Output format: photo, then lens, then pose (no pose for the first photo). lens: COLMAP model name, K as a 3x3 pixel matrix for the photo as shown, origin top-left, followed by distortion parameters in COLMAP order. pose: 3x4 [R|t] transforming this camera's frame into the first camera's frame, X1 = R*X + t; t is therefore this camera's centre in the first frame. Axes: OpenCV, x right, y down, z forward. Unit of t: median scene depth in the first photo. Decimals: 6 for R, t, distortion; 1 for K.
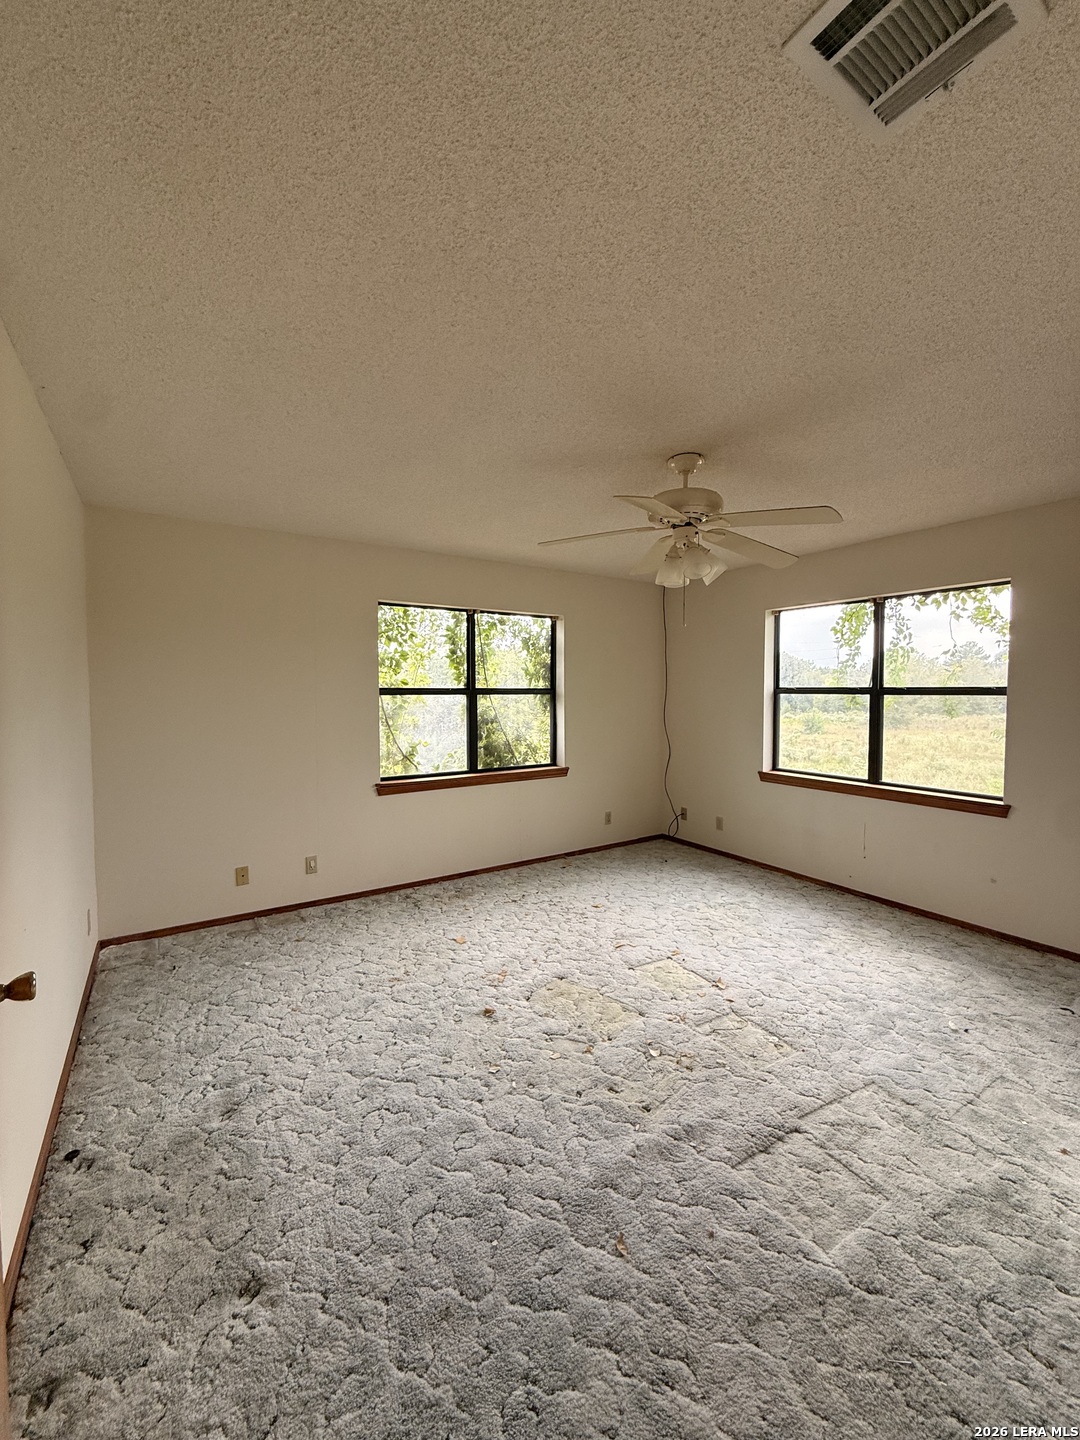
lens RADIAL K [[574.8, 0, 540.1], [0, 574.8, 715.9], [0, 0, 1]] dist [-0.000092, 0.000410]
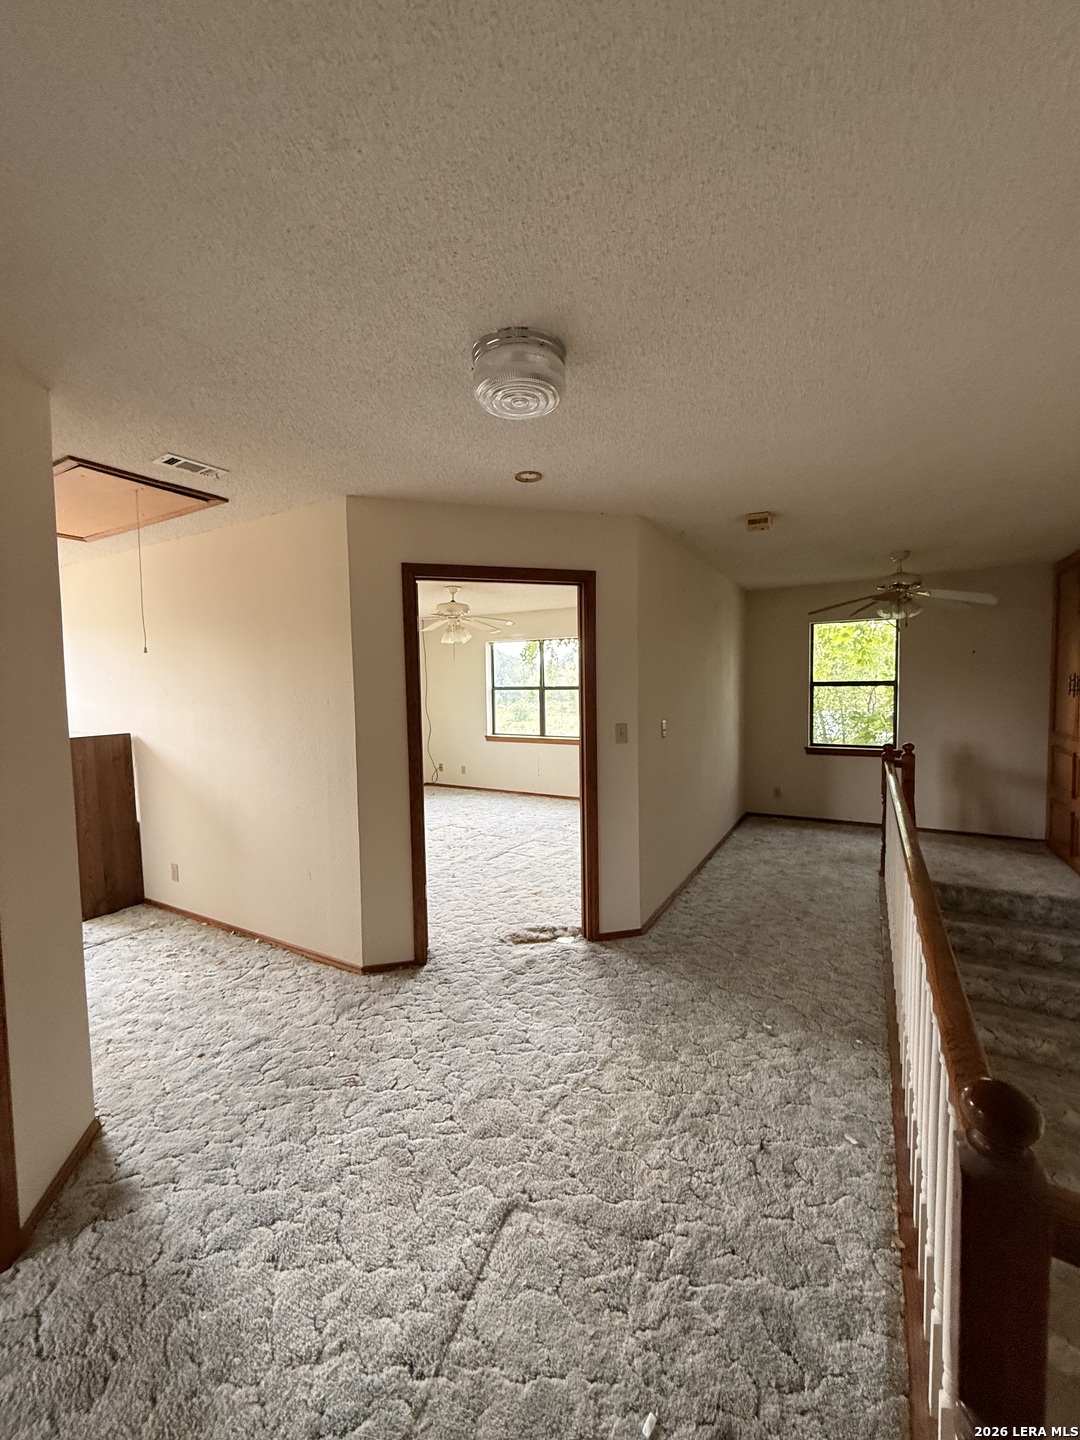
lens RADIAL K [[574.8, 0, 540.1], [0, 574.8, 715.9], [0, 0, 1]] dist [-0.000092, 0.000410]
pose [[0.888868, -0.038168, 0.456571, -0.377478], [0.033747, 0.999271, 0.017837, 0.018697], [-0.456919, -0.000447, 0.889508, -0.889465]]
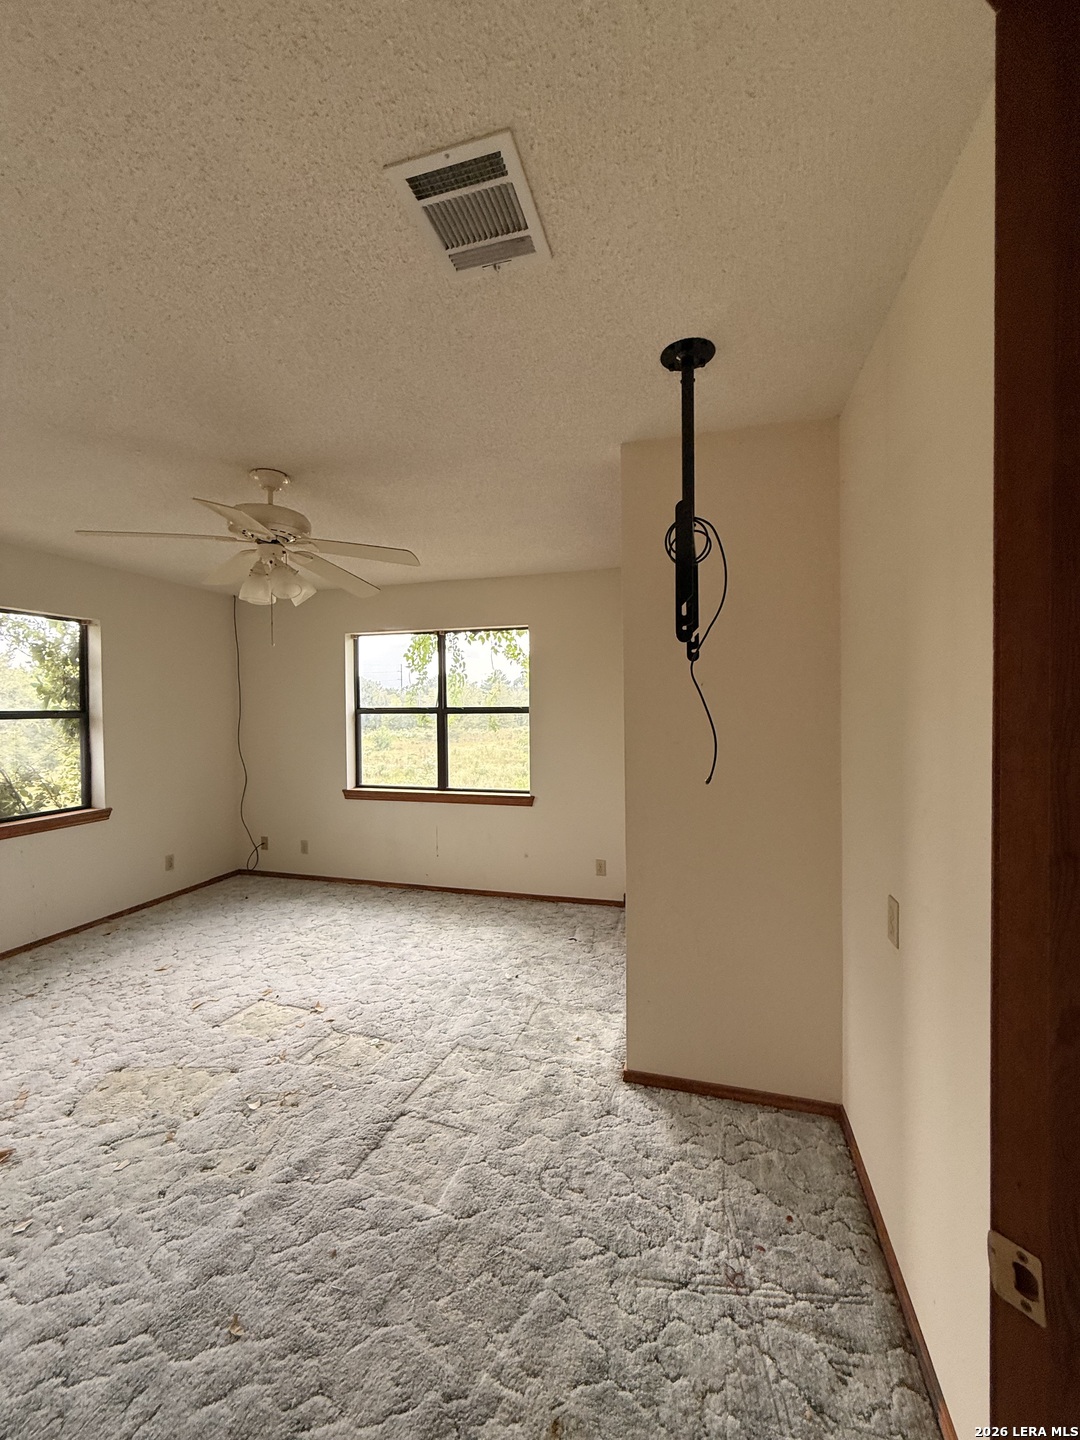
lens RADIAL K [[574.8, 0, 540.1], [0, 574.8, 715.9], [0, 0, 1]] dist [-0.000092, 0.000410]
pose [[0.755841, -0.014671, 0.654590, -0.035035], [0.037032, 0.999106, -0.020368, -0.001630], [-0.653707, 0.039636, 0.755709, -0.015379]]
